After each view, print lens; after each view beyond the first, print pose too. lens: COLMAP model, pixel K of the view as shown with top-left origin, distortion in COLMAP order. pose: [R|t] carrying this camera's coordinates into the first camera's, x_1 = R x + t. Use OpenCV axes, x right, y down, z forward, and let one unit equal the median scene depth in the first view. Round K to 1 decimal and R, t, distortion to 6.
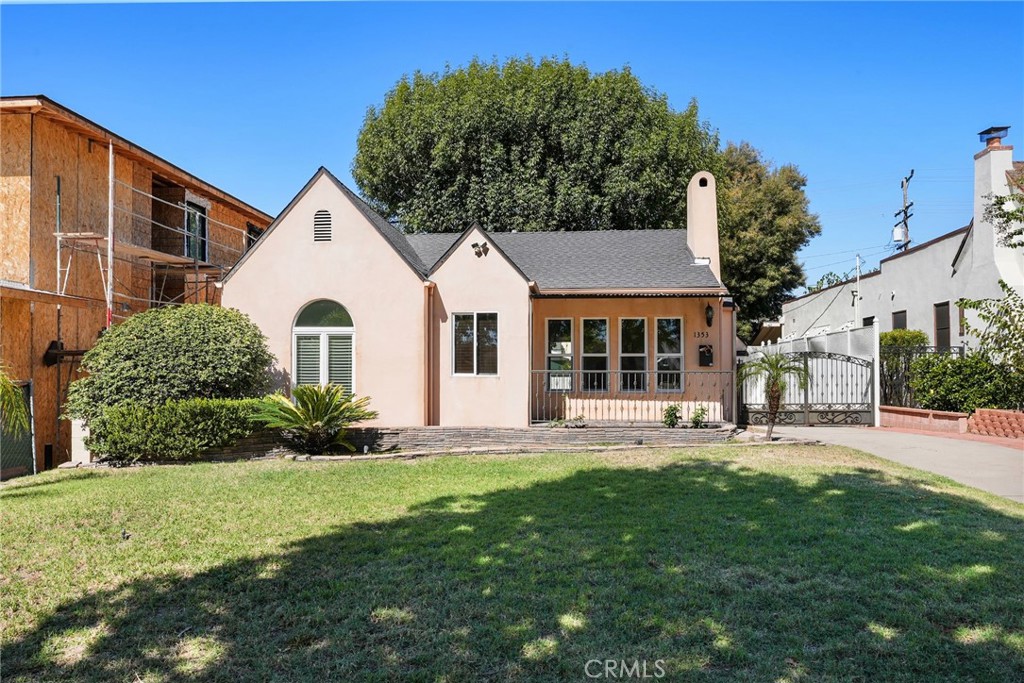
lens RADIAL K [[770.6, 0, 512.4], [0, 770.6, 364.5], [0, 0, 1]] dist [-0.000017, -0.002594]
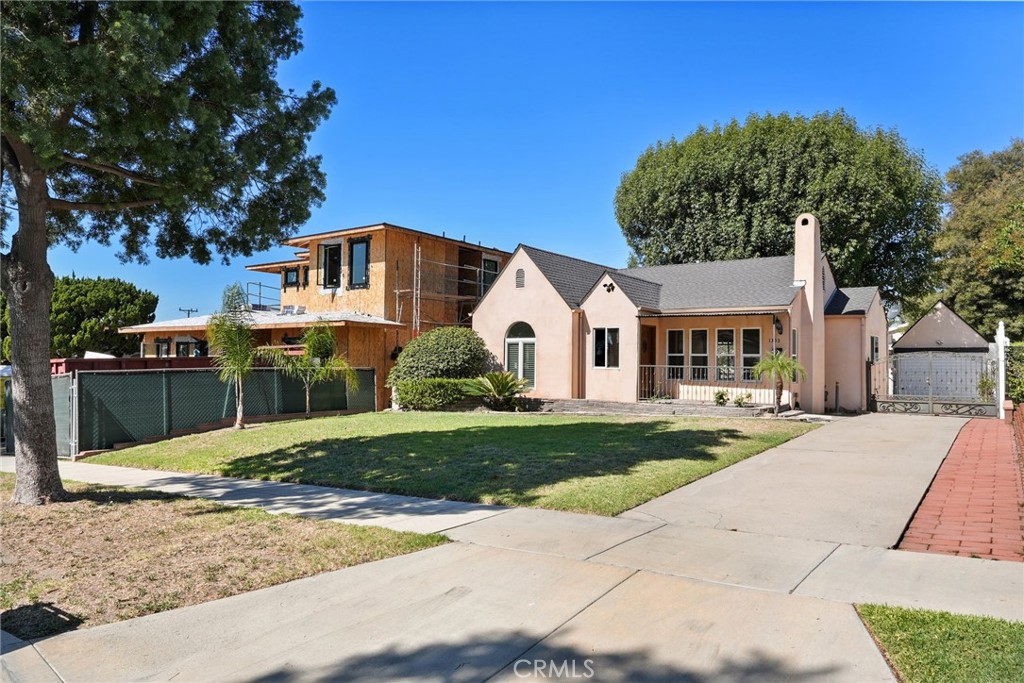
lens RADIAL K [[703.5, 0, 511.7], [0, 703.5, 341.7], [0, 0, 1]] dist [-0.001974, 0.000110]
pose [[0.854618, -0.004983, -0.519234, 0.529976], [-0.004700, 0.999839, -0.017331, -0.013477], [0.519236, 0.017252, 0.854457, -0.322879]]
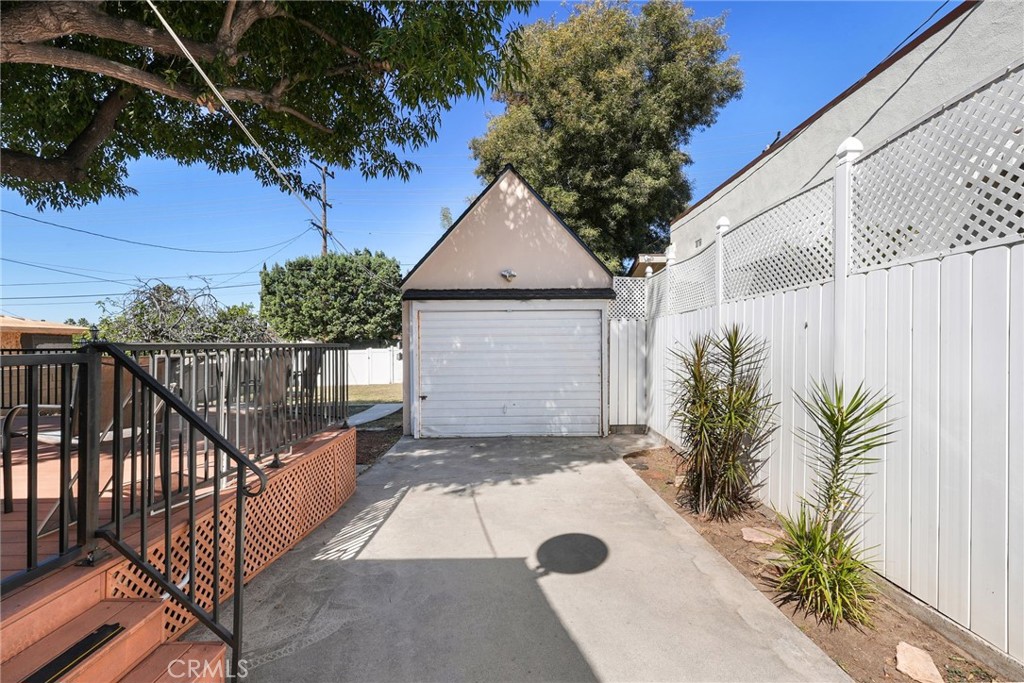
lens RADIAL K [[451.3, 0, 514.1], [0, 451.3, 343.0], [0, 0, 1]] dist [-0.001922, -0.000487]
pose [[0.996343, -0.000413, 0.085447, 0.492382], [-0.000462, 0.999948, 0.010214, 0.021638], [-0.085446, -0.010216, 0.996290, 1.626791]]
